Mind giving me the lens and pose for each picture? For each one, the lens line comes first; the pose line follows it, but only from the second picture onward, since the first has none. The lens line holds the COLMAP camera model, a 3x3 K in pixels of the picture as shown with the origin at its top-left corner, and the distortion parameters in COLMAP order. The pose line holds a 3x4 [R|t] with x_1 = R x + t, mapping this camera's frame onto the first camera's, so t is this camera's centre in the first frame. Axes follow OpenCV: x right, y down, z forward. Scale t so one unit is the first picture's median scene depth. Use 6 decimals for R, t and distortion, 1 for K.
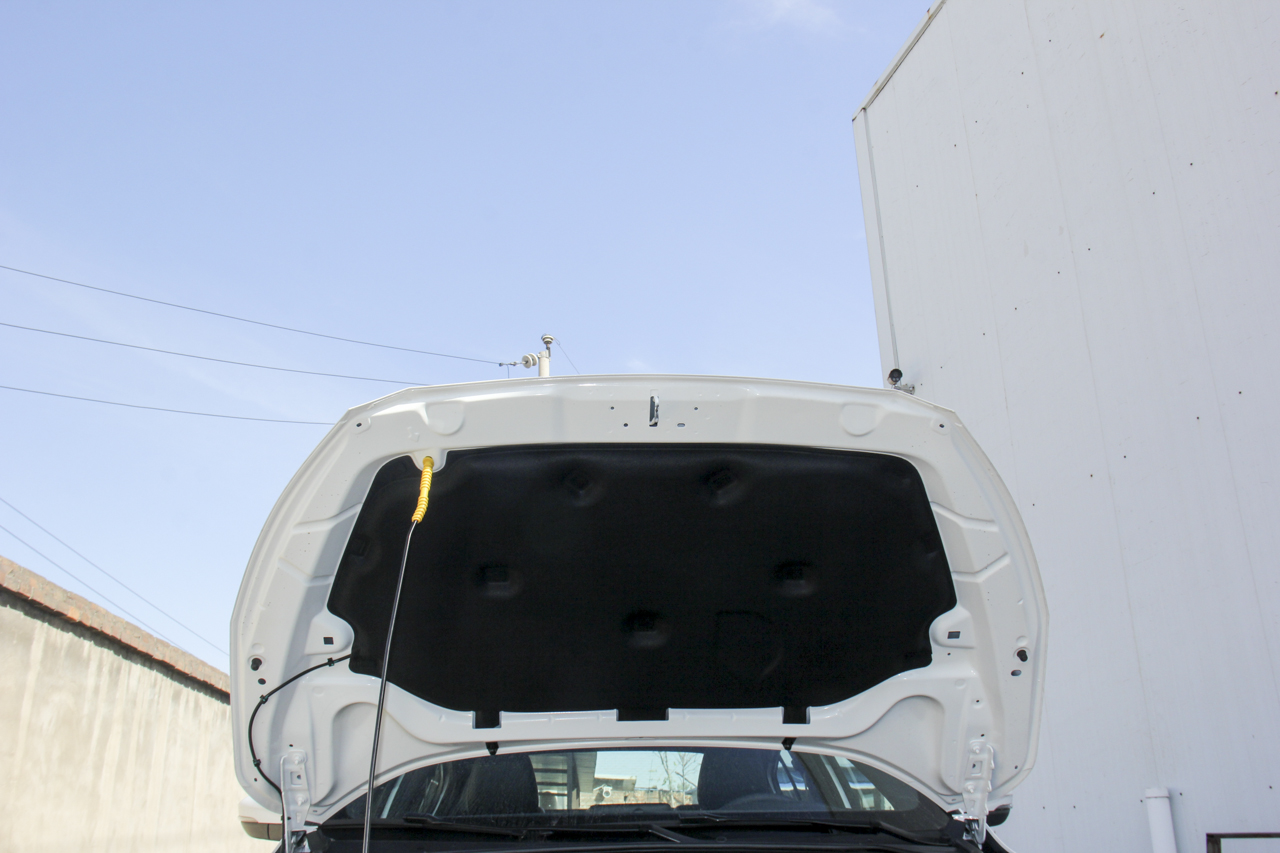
lens RADIAL K [[1229.0, 0, 659.7], [0, 1229.0, 427.9], [0, 0, 1]] dist [-0.069345, 0.000000]
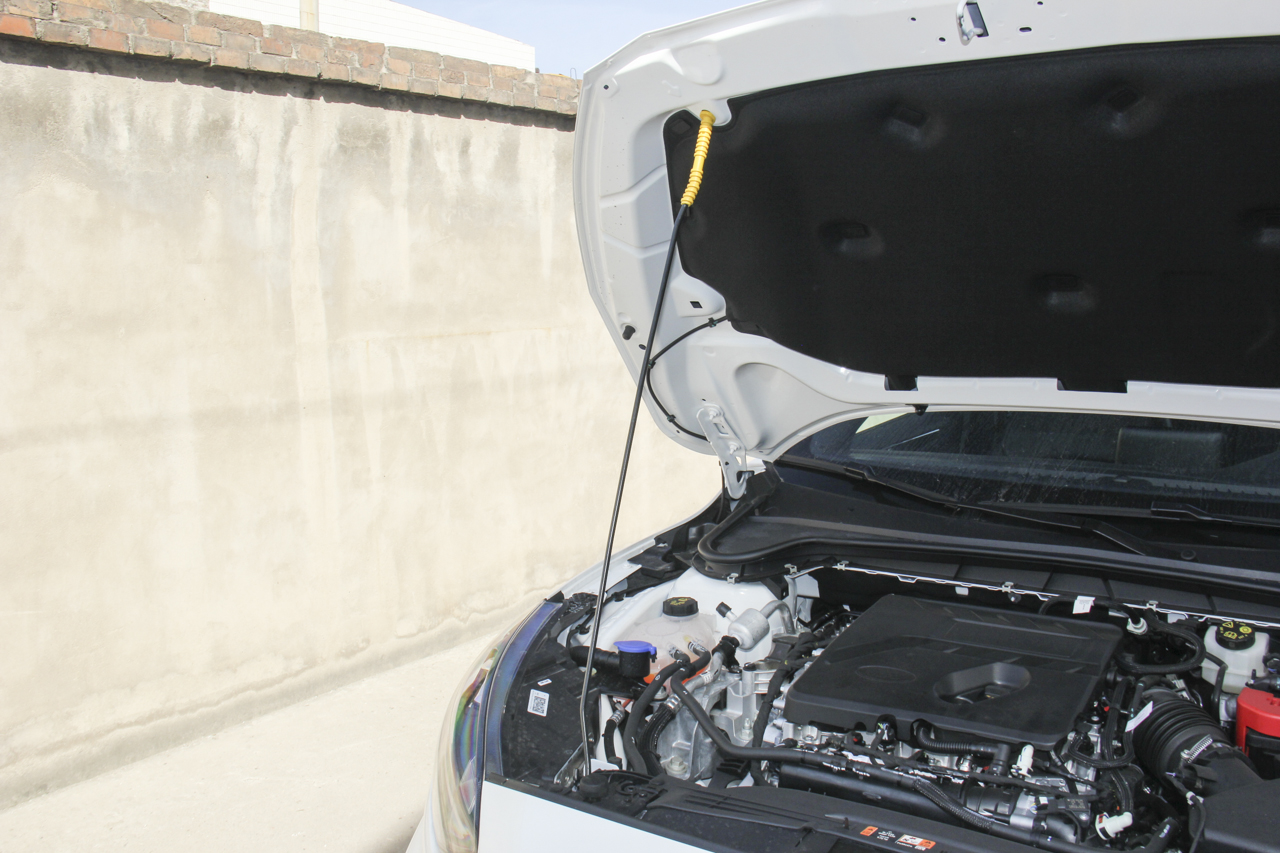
lens RADIAL K [[1186.1, 0, 637.1], [0, 1186.1, 424.9], [0, 0, 1]] dist [-0.138375, 0.000000]
pose [[0.772818, 0.085947, -0.628781, 0.220310], [0.221426, 0.892006, 0.394076, -0.085689], [0.594746, -0.443777, 0.670327, 0.351127]]
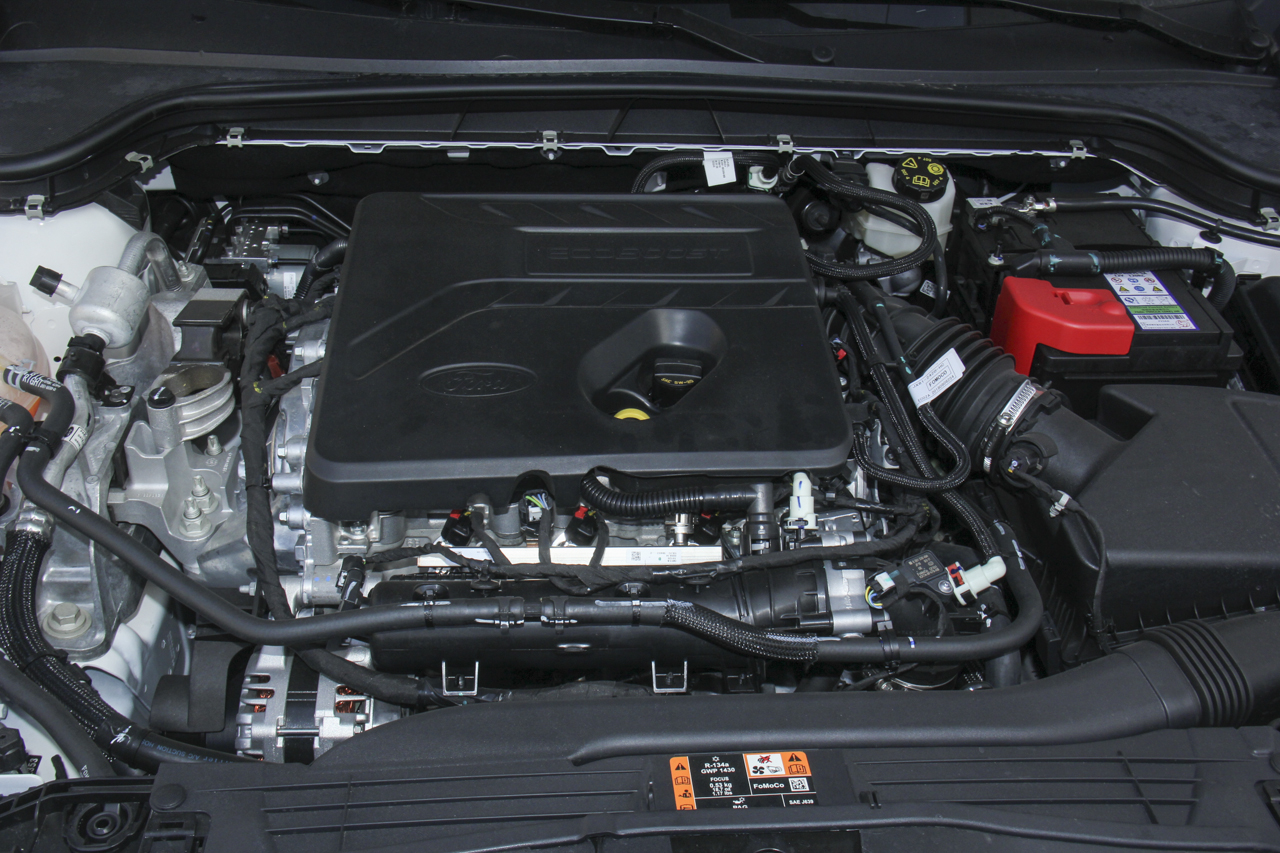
lens RADIAL K [[1307.6, 0, 641.3], [0, 1307.6, 427.5], [0, 0, 1]] dist [-0.016363, 0.000000]
pose [[0.998144, 0.051760, 0.032074, -0.030765], [-0.056650, 0.596197, 0.800837, 0.020128], [0.022329, -0.801168, 0.598023, 0.563988]]
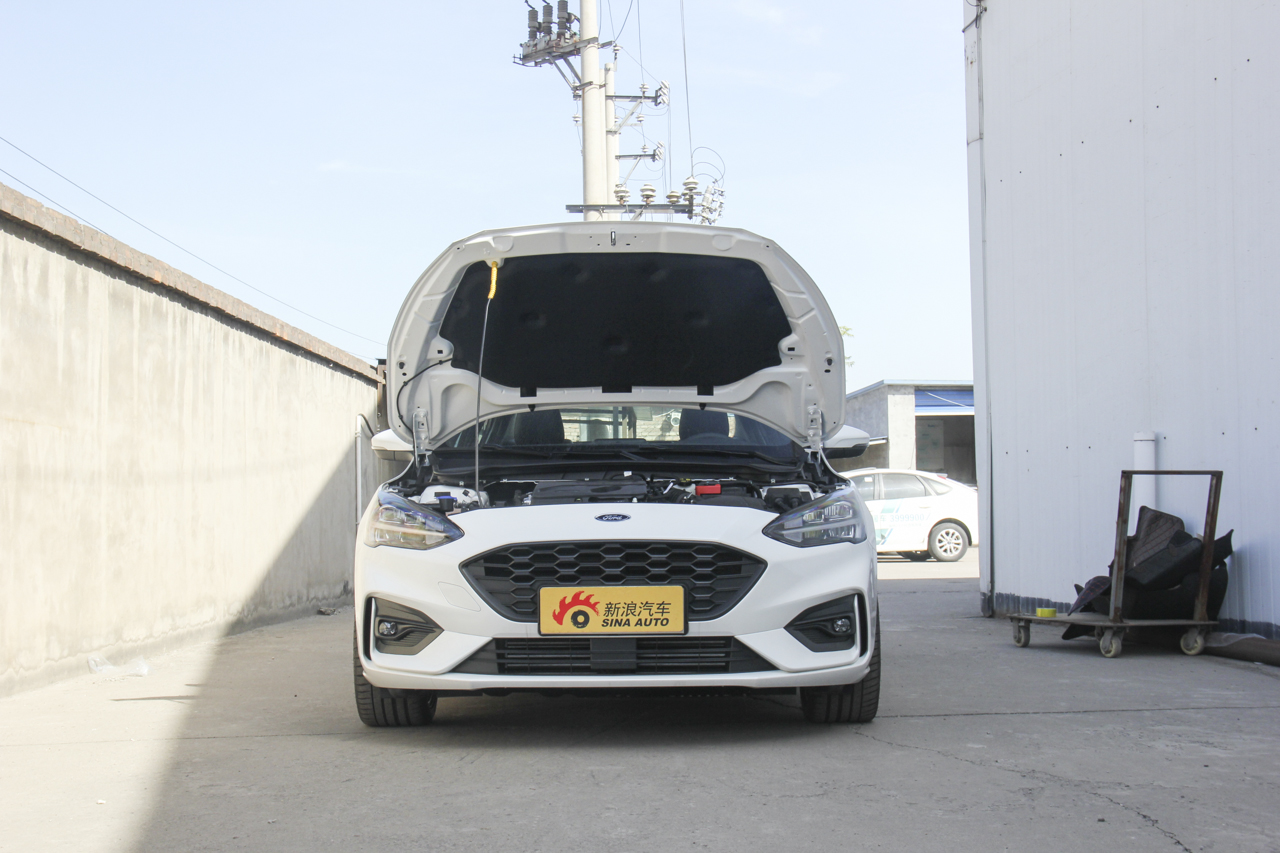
lens RADIAL K [[1968.0, 0, 639.8], [0, 1968.0, 429.4], [0, 0, 1]] dist [0.093553, 0.000000]
pose [[0.997343, 0.009142, -0.072271, 0.221810], [0.012411, 0.956269, 0.292226, -0.532751], [0.071782, -0.292347, 0.953614, -1.692404]]
